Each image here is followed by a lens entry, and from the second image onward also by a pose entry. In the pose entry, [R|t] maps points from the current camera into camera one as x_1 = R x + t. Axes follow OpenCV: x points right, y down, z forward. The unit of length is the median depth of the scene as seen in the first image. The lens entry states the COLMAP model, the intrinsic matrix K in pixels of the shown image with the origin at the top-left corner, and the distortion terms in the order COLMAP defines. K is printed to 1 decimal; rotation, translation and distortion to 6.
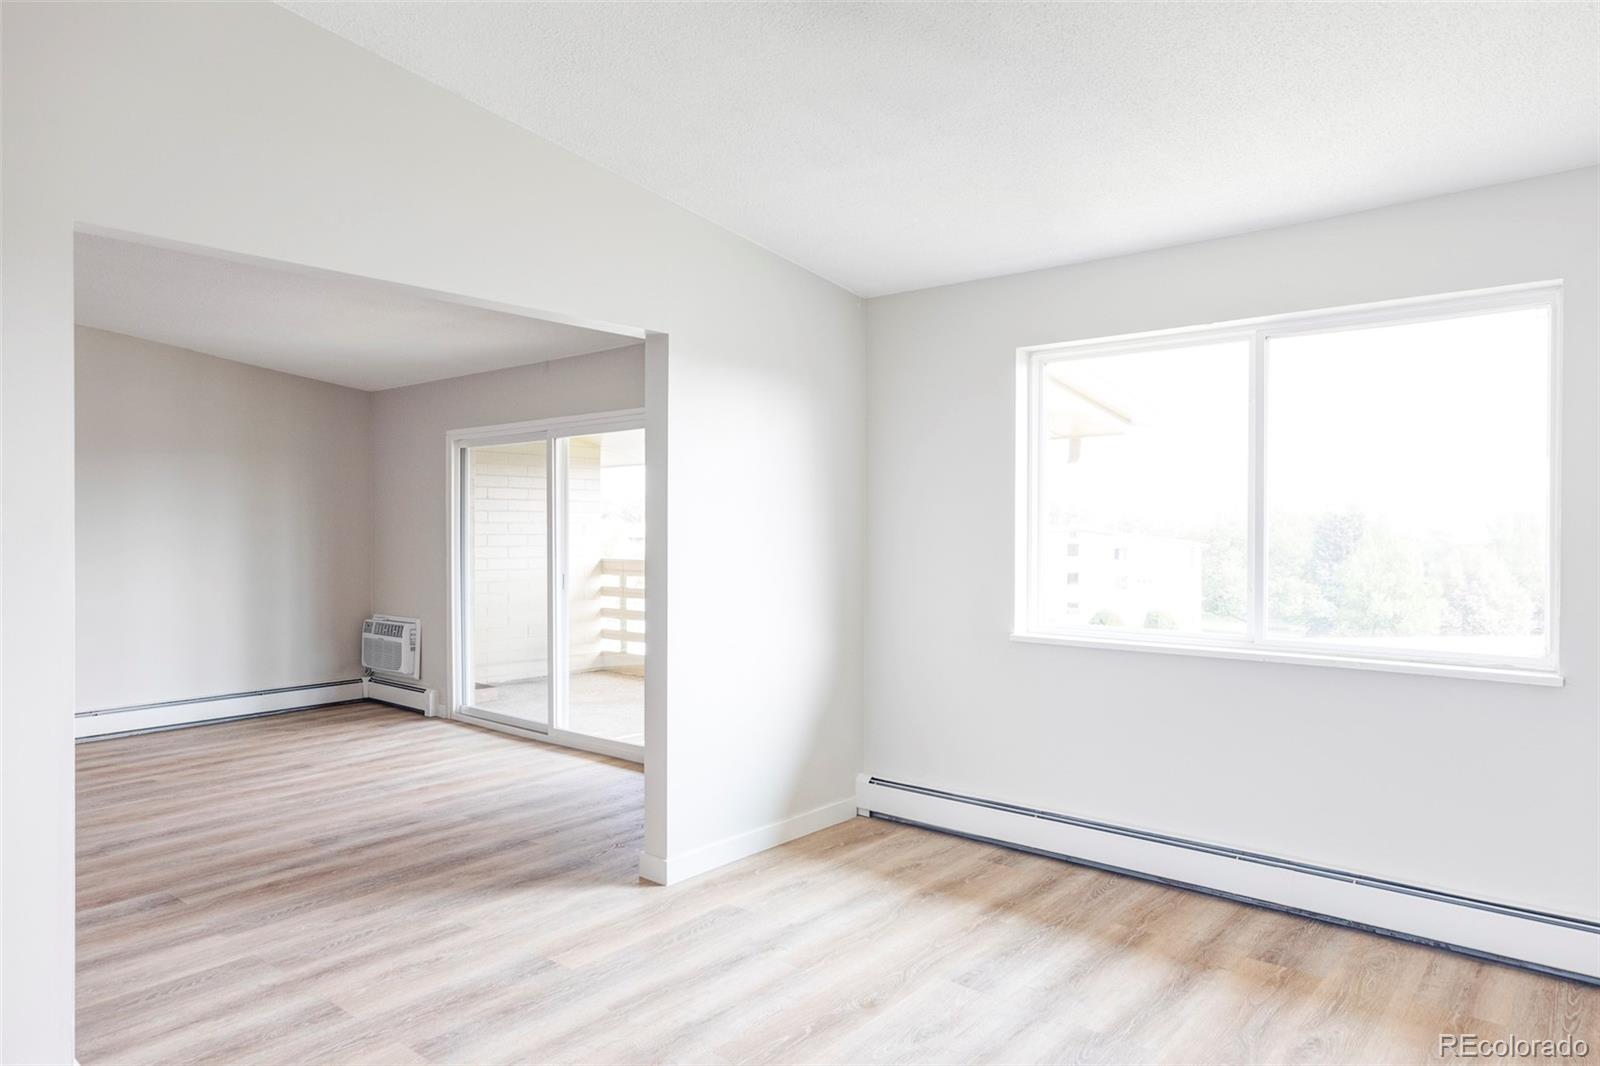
lens RADIAL K [[989.0, 0, 792.8], [0, 989.0, 522.7], [0, 0, 1]] dist [0.014808, -0.005513]
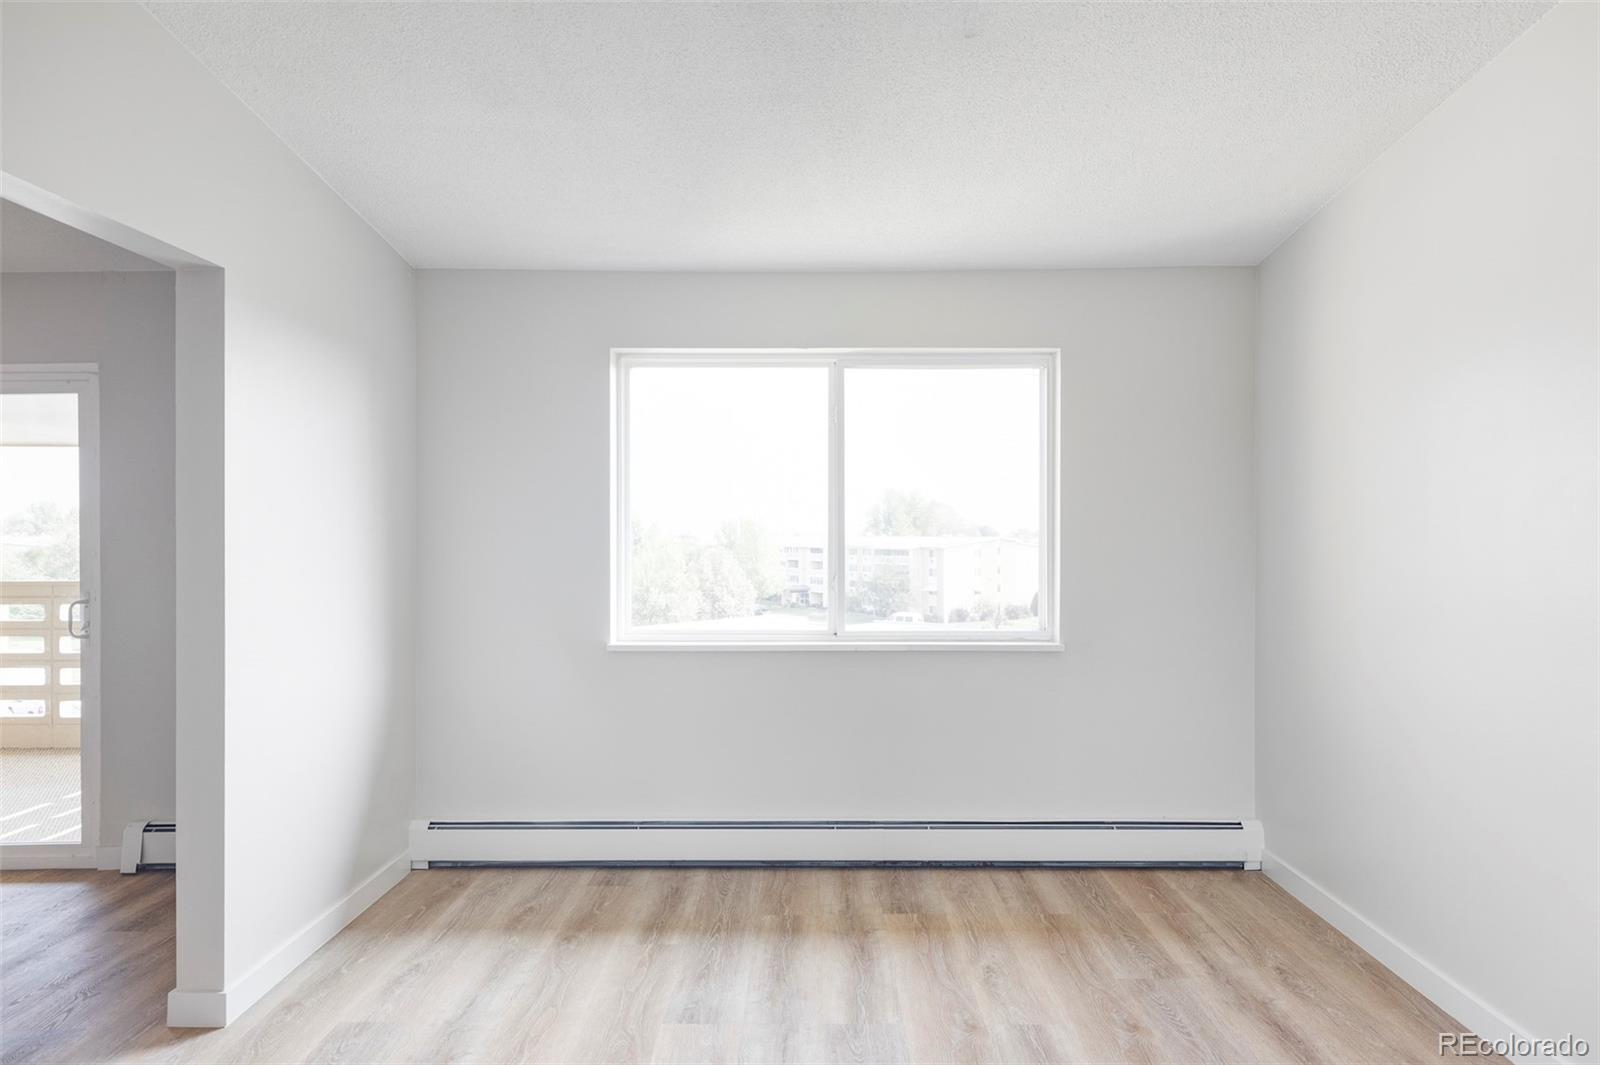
lens RADIAL K [[938.4, 0, 799.7], [0, 938.4, 540.4], [0, 0, 1]] dist [0.002712, 0.005069]
pose [[0.767232, -0.005851, 0.641343, -0.228354], [-0.001479, 0.999940, 0.010892, 0.000618], [-0.641368, -0.009305, 0.767177, 0.187146]]
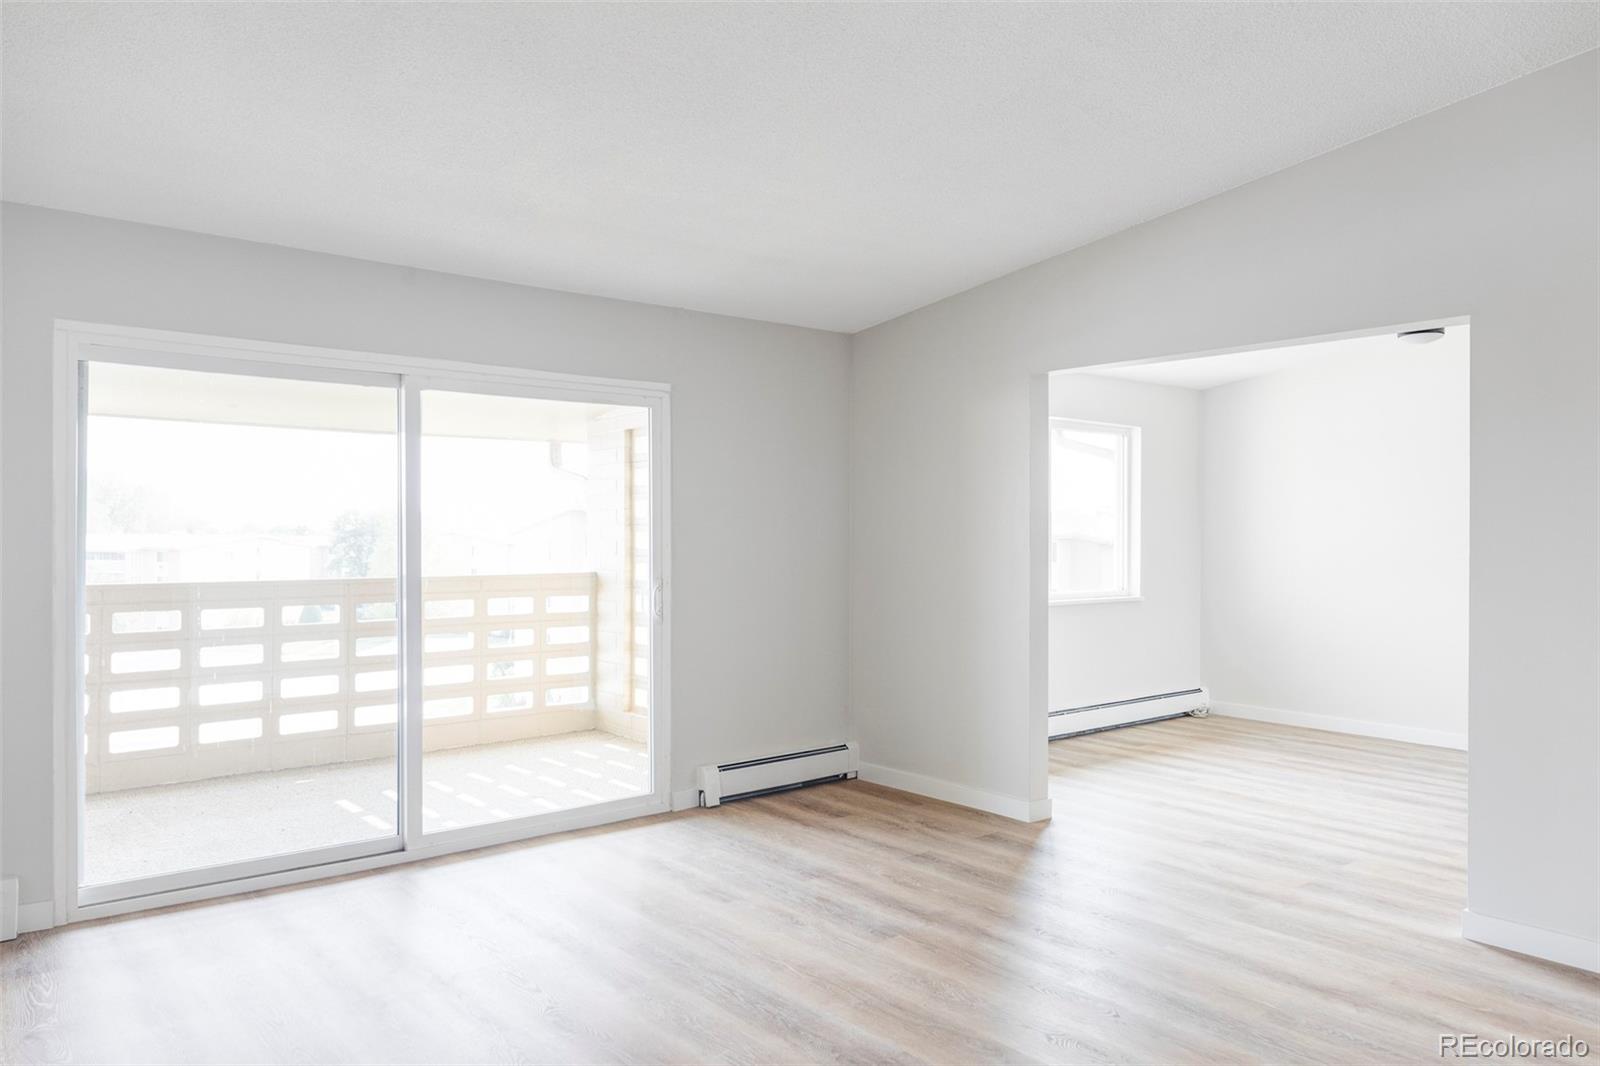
lens RADIAL K [[1120.9, 0, 801.9], [0, 1120.9, 523.6], [0, 0, 1]] dist [0.004660, 0.001962]
pose [[0.170236, 0.009448, 0.985358, -1.464841], [-0.009974, 0.999919, -0.007864, 0.008968], [-0.985353, -0.008489, 0.170316, 0.994131]]
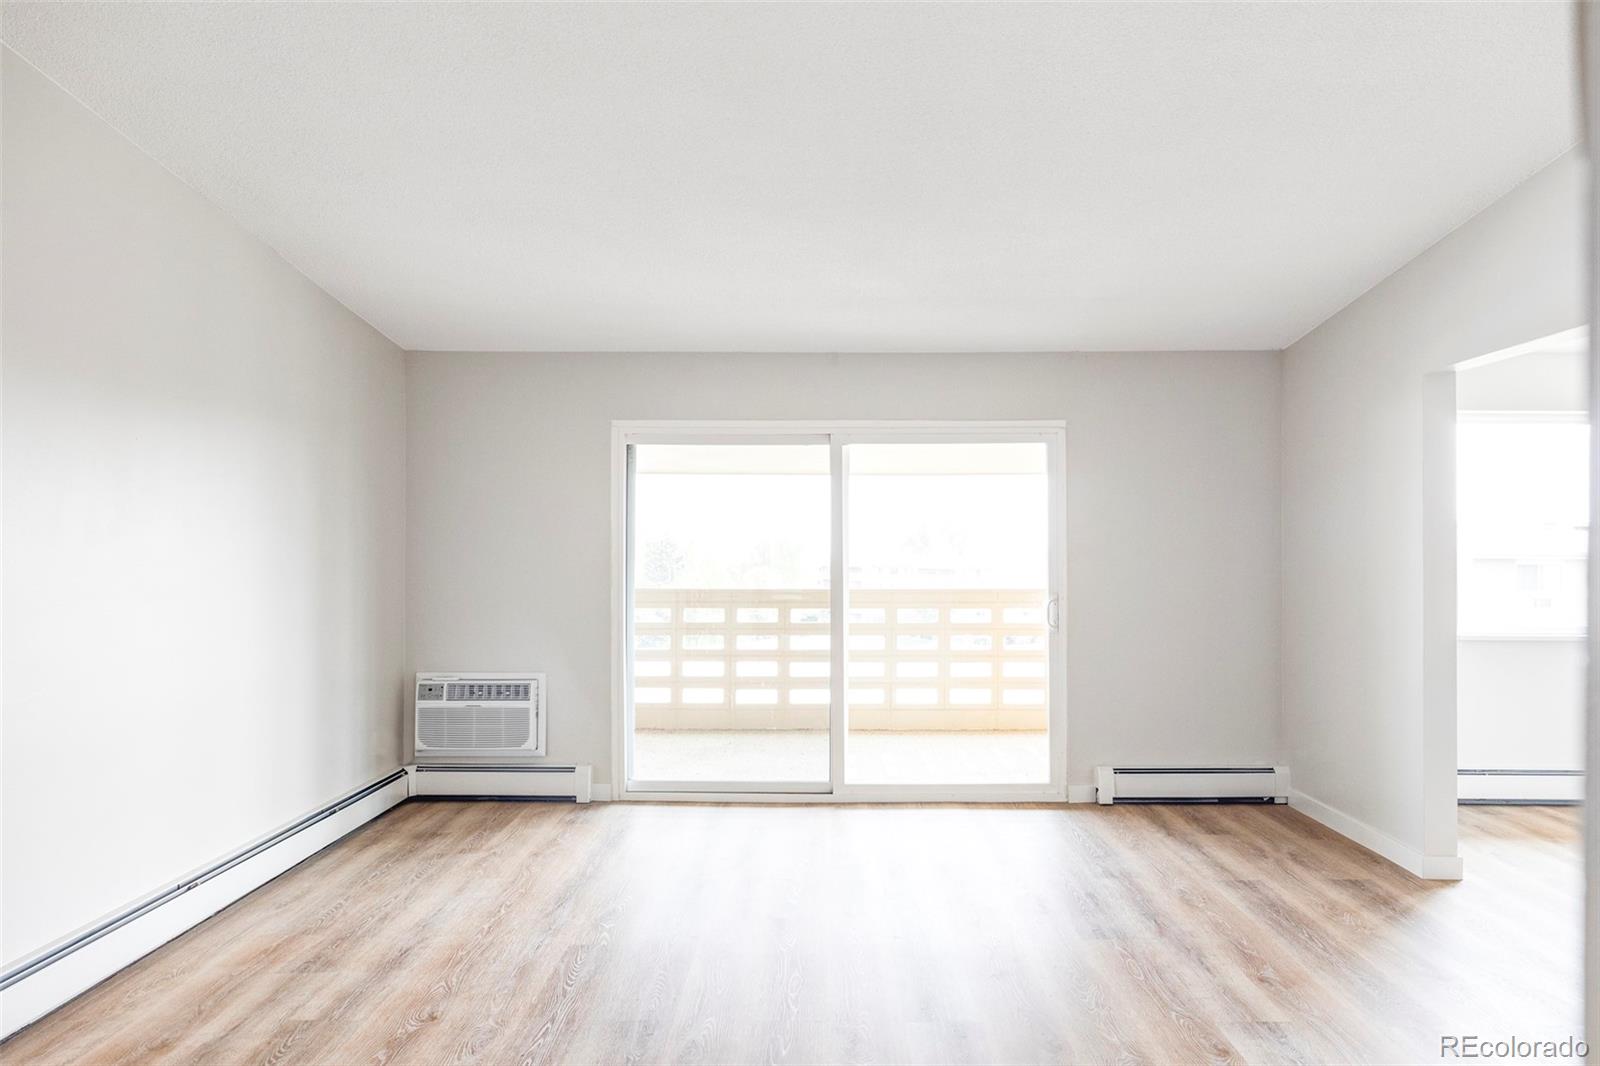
lens RADIAL K [[973.8, 0, 818.2], [0, 973.8, 559.2], [0, 0, 1]] dist [0.010101, 0.004744]
pose [[0.768442, 0.001443, 0.639918, -1.257109], [-0.005519, 0.999975, 0.004371, 0.014653], [-0.639896, -0.006891, 0.768431, 0.585194]]
